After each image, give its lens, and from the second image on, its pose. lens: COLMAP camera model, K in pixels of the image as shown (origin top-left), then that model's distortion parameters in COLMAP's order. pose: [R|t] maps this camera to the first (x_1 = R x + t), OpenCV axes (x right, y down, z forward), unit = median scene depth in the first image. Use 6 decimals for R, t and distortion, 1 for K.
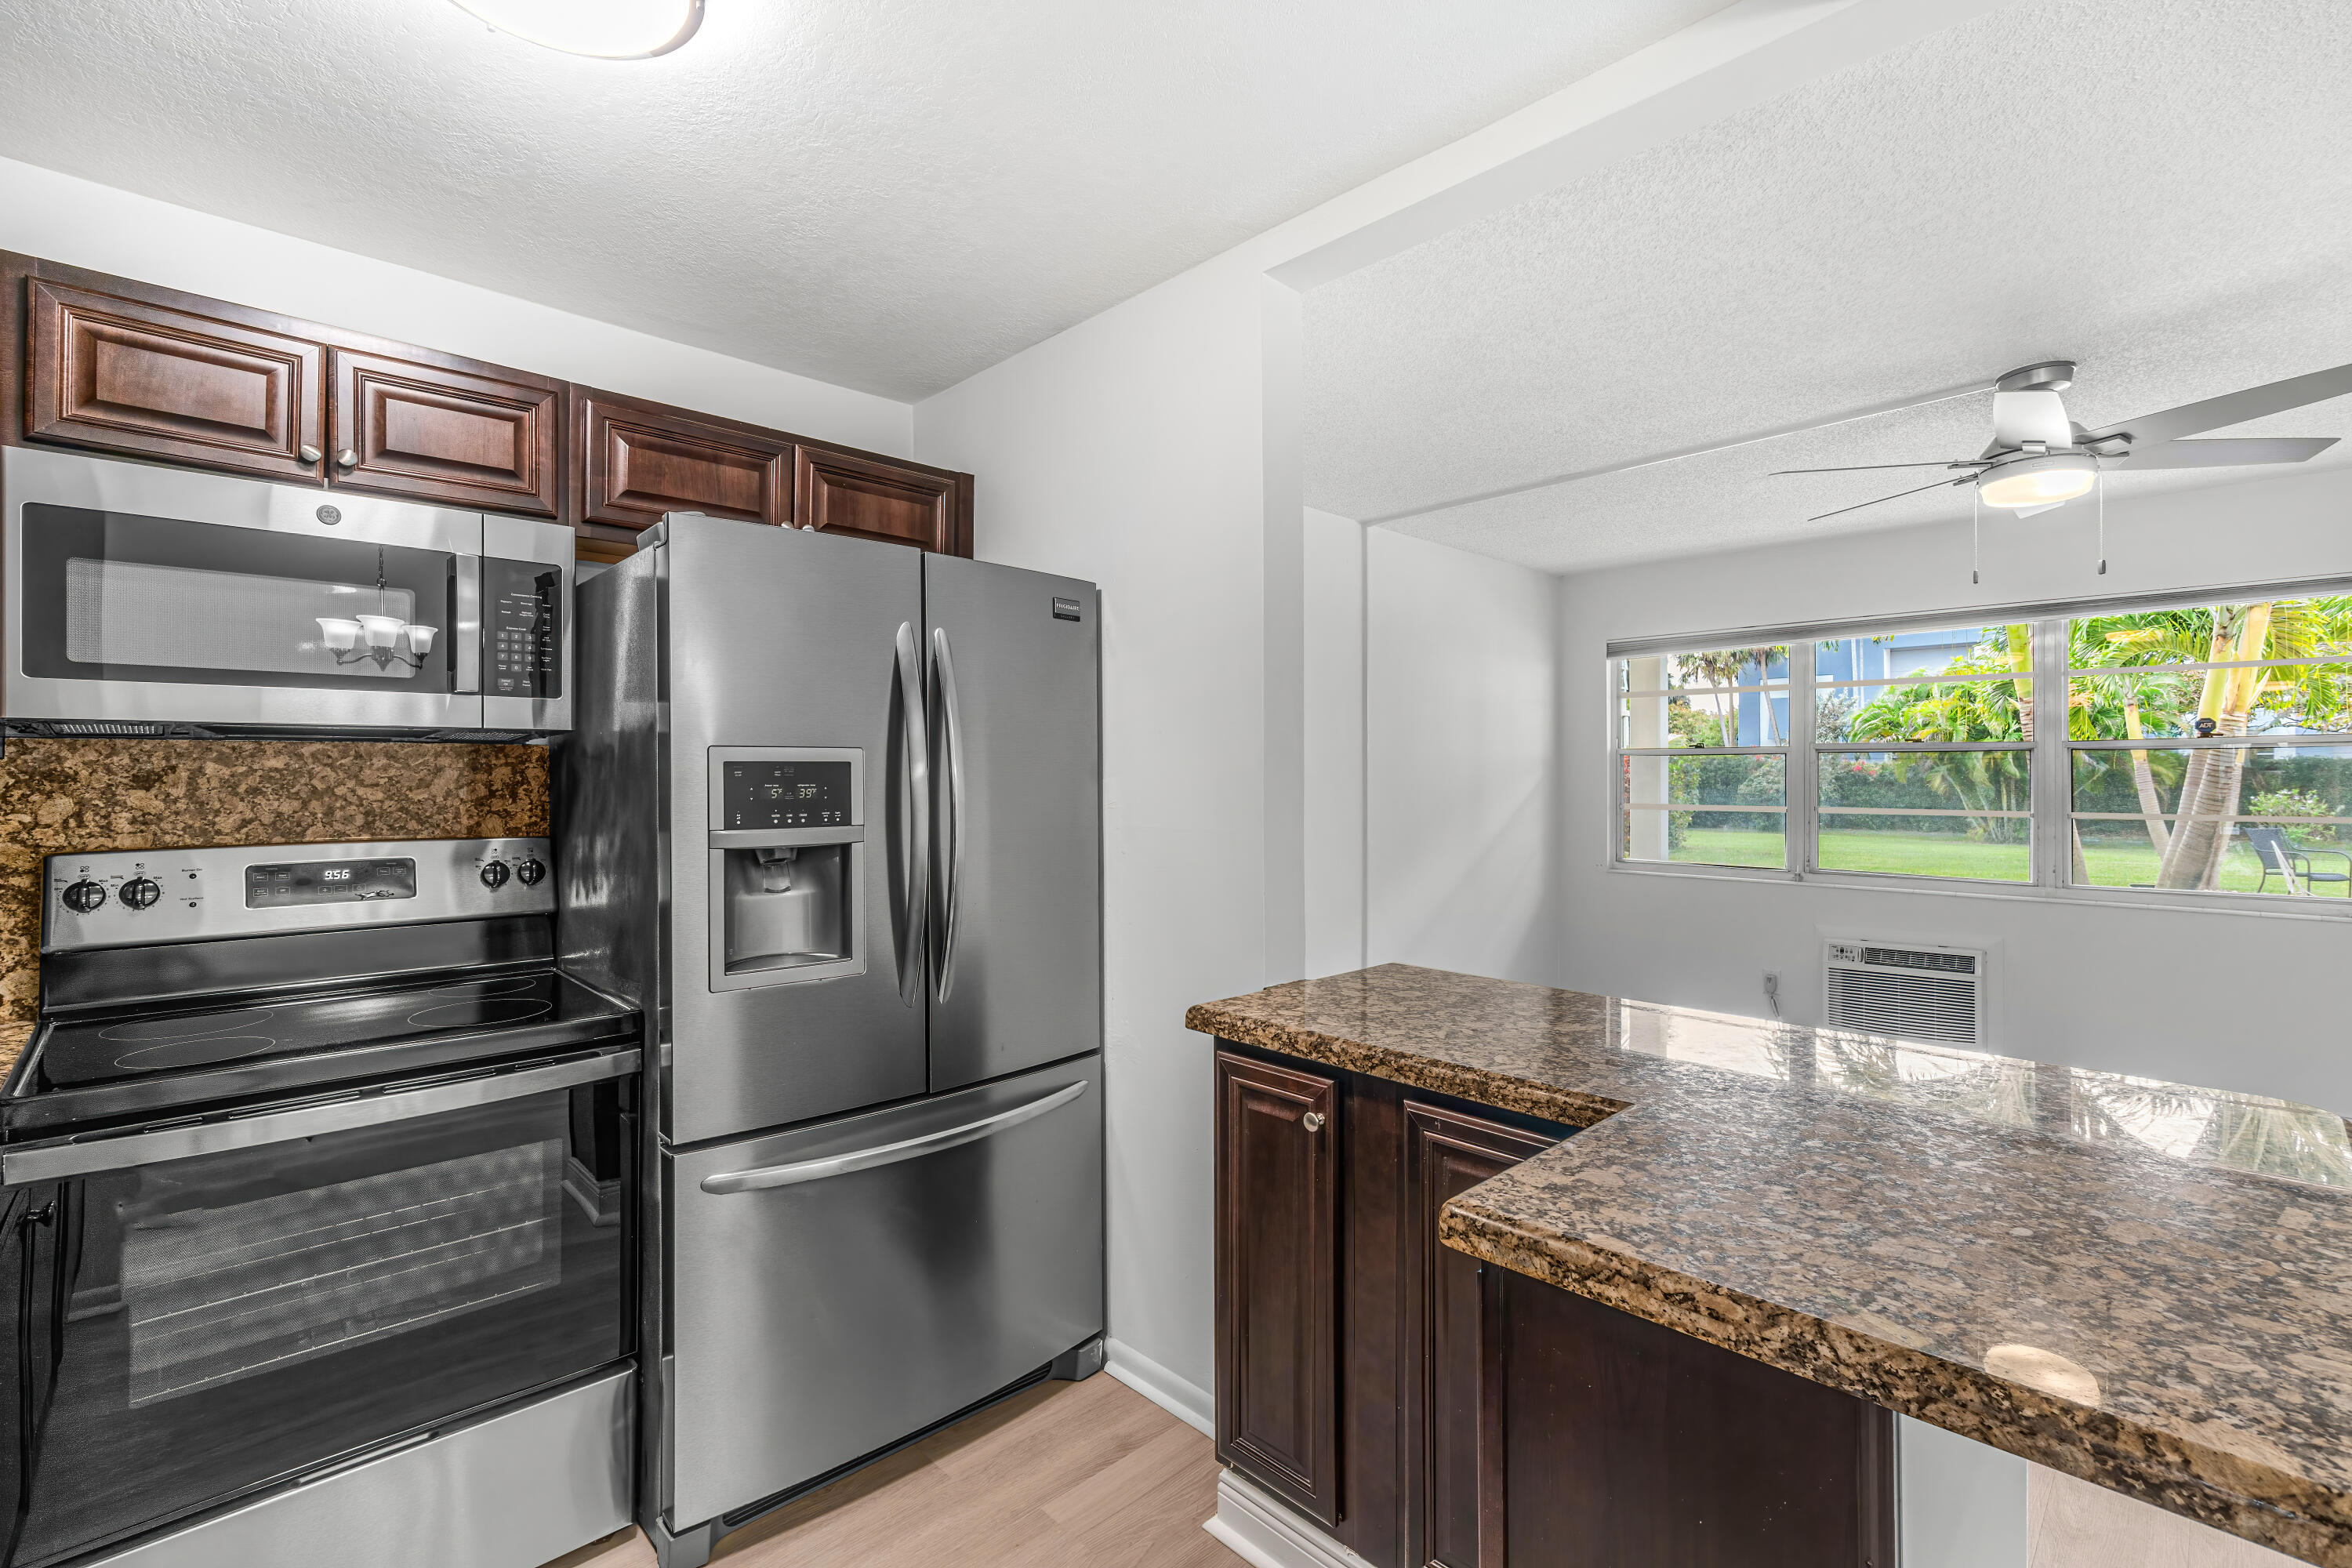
lens RADIAL K [[1040.3, 0, 1176.0], [0, 1040.3, 784.0], [0, 0, 1]] dist [0.001573, 0.000291]
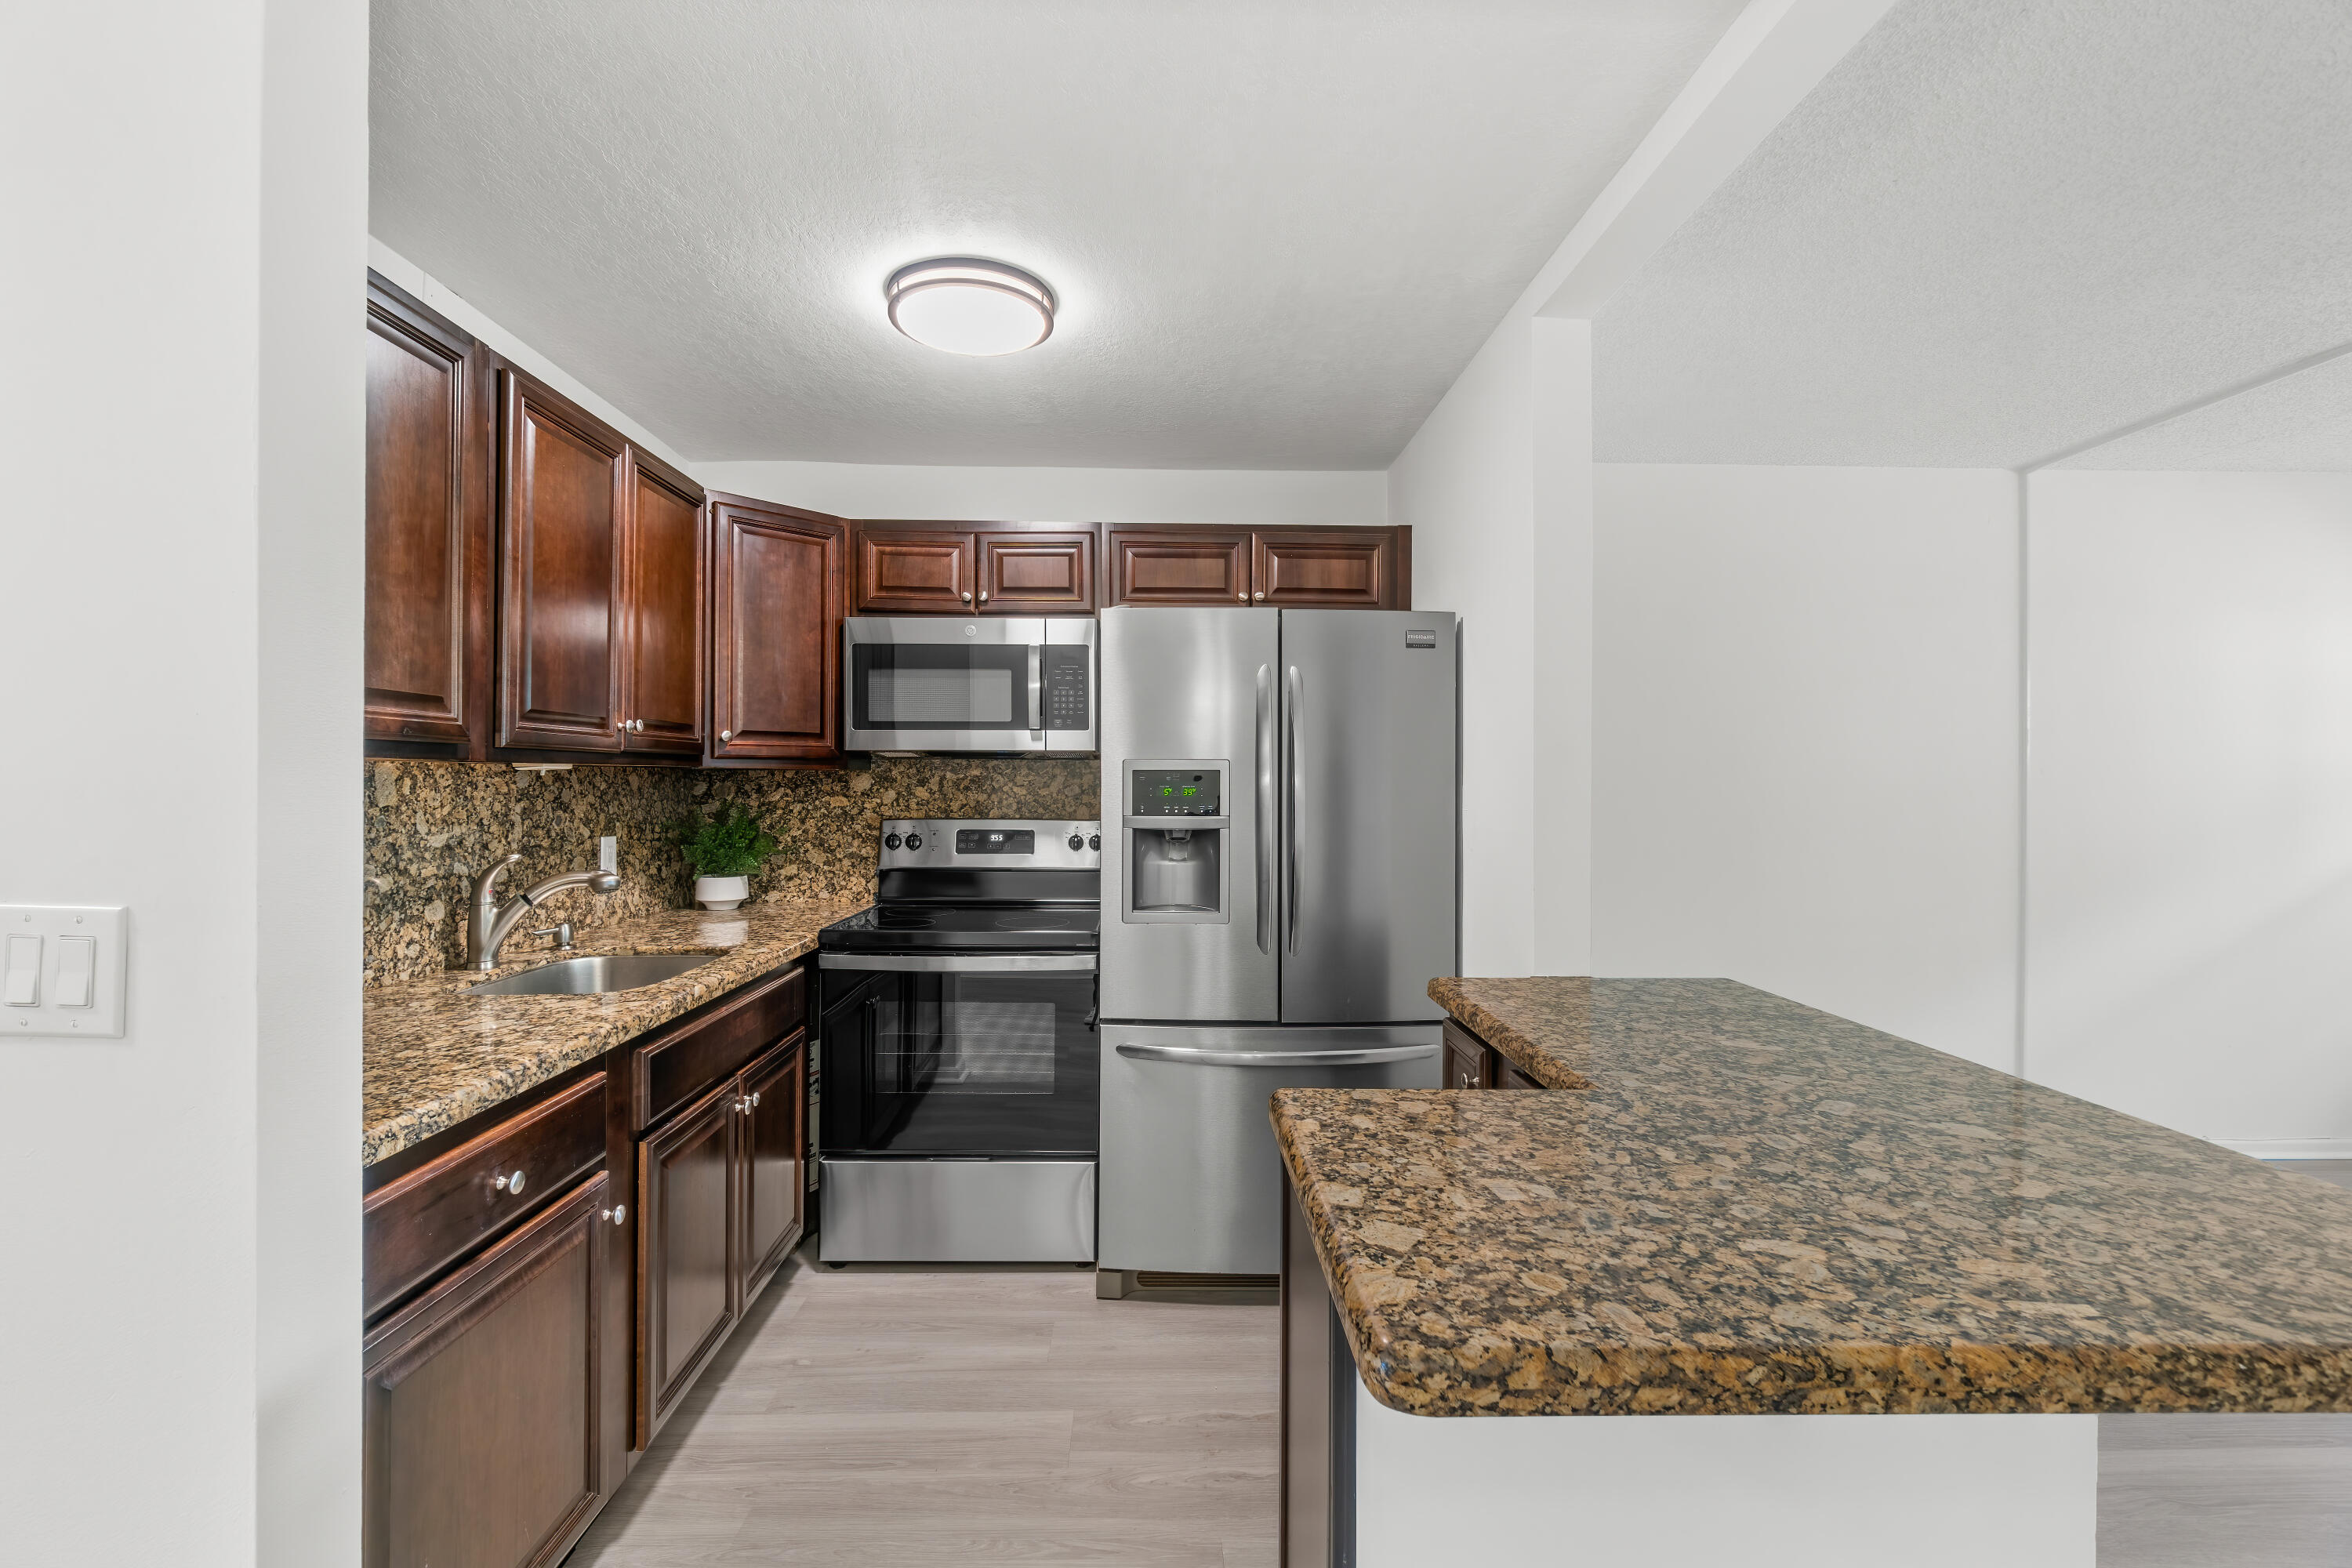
lens RADIAL K [[1019.4, 0, 1180.8], [0, 1019.4, 792.2], [0, 0, 1]] dist [0.019317, -0.000244]
pose [[0.741705, 0.009548, -0.670659, 0.571138], [-0.012064, 0.999927, 0.000895, 0.007953], [0.670618, 0.007427, 0.741765, -0.039040]]
